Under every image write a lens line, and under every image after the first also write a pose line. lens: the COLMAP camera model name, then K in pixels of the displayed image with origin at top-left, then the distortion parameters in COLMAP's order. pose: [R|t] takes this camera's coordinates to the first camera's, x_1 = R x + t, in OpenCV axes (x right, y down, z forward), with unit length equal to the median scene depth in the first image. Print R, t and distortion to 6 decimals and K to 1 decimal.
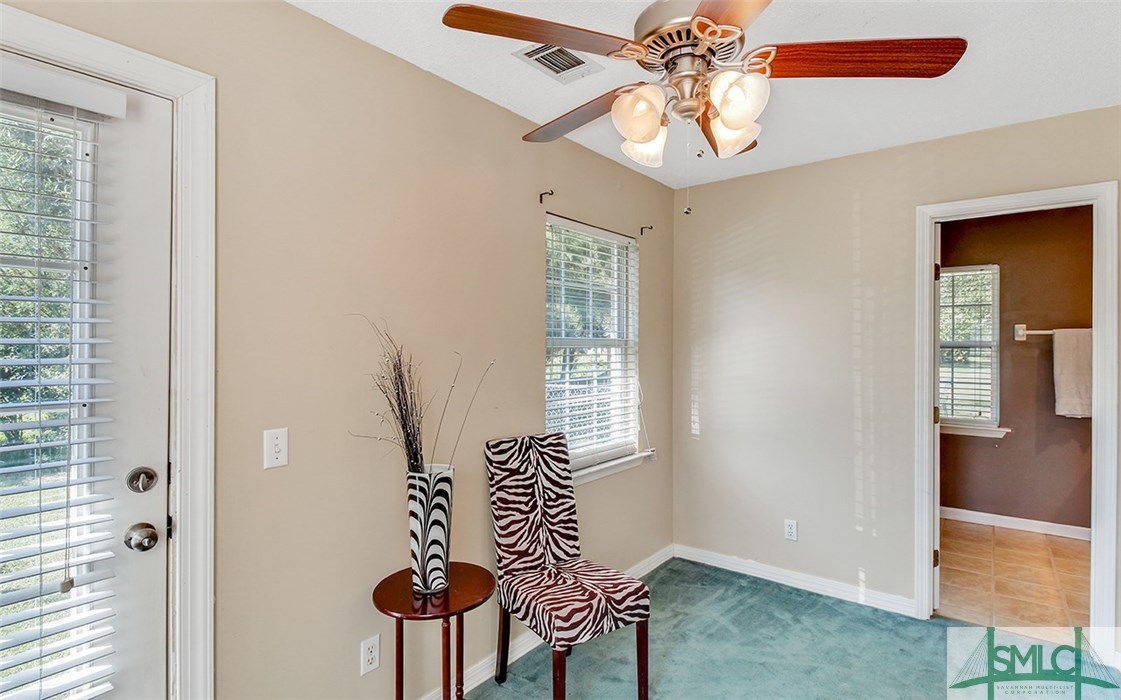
lens RADIAL K [[543.5, 0, 564.8], [0, 543.5, 348.4], [0, 0, 1]] dist [0.012524, 0.000006]
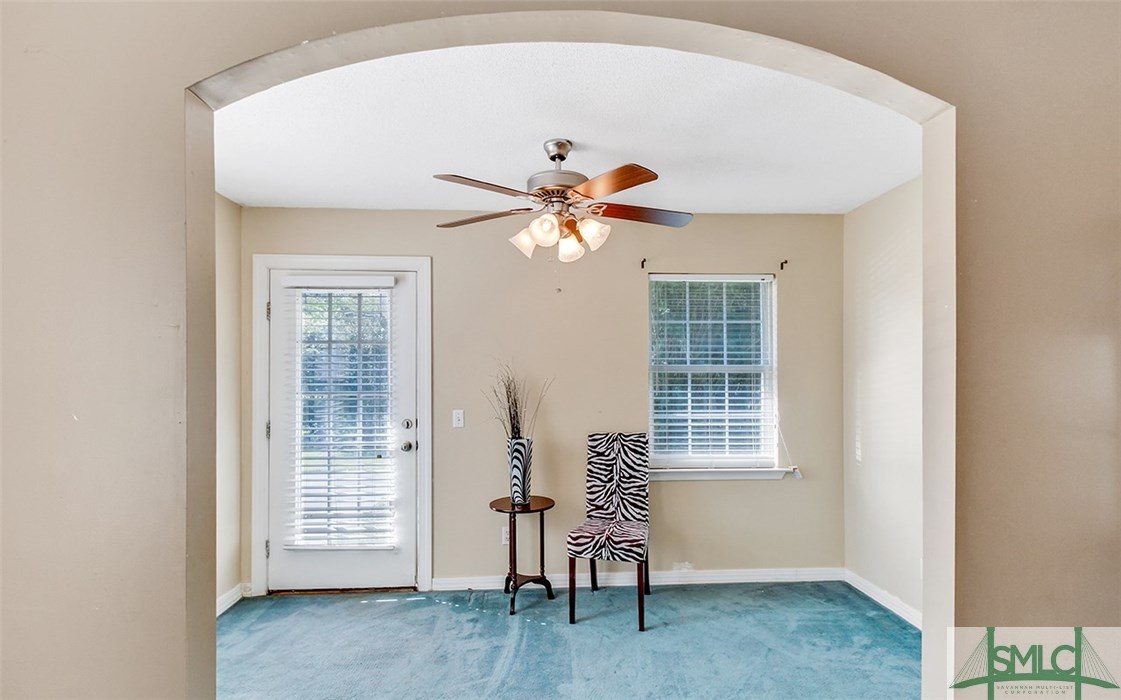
lens RADIAL K [[543.5, 0, 566.2], [0, 543.5, 373.3], [0, 0, 1]] dist [0.012524, 0.000006]
pose [[0.674285, 0.005009, -0.738454, 0.938540], [-0.003167, 0.999987, 0.003892, -0.003498], [0.738464, -0.000286, 0.674292, -0.089906]]
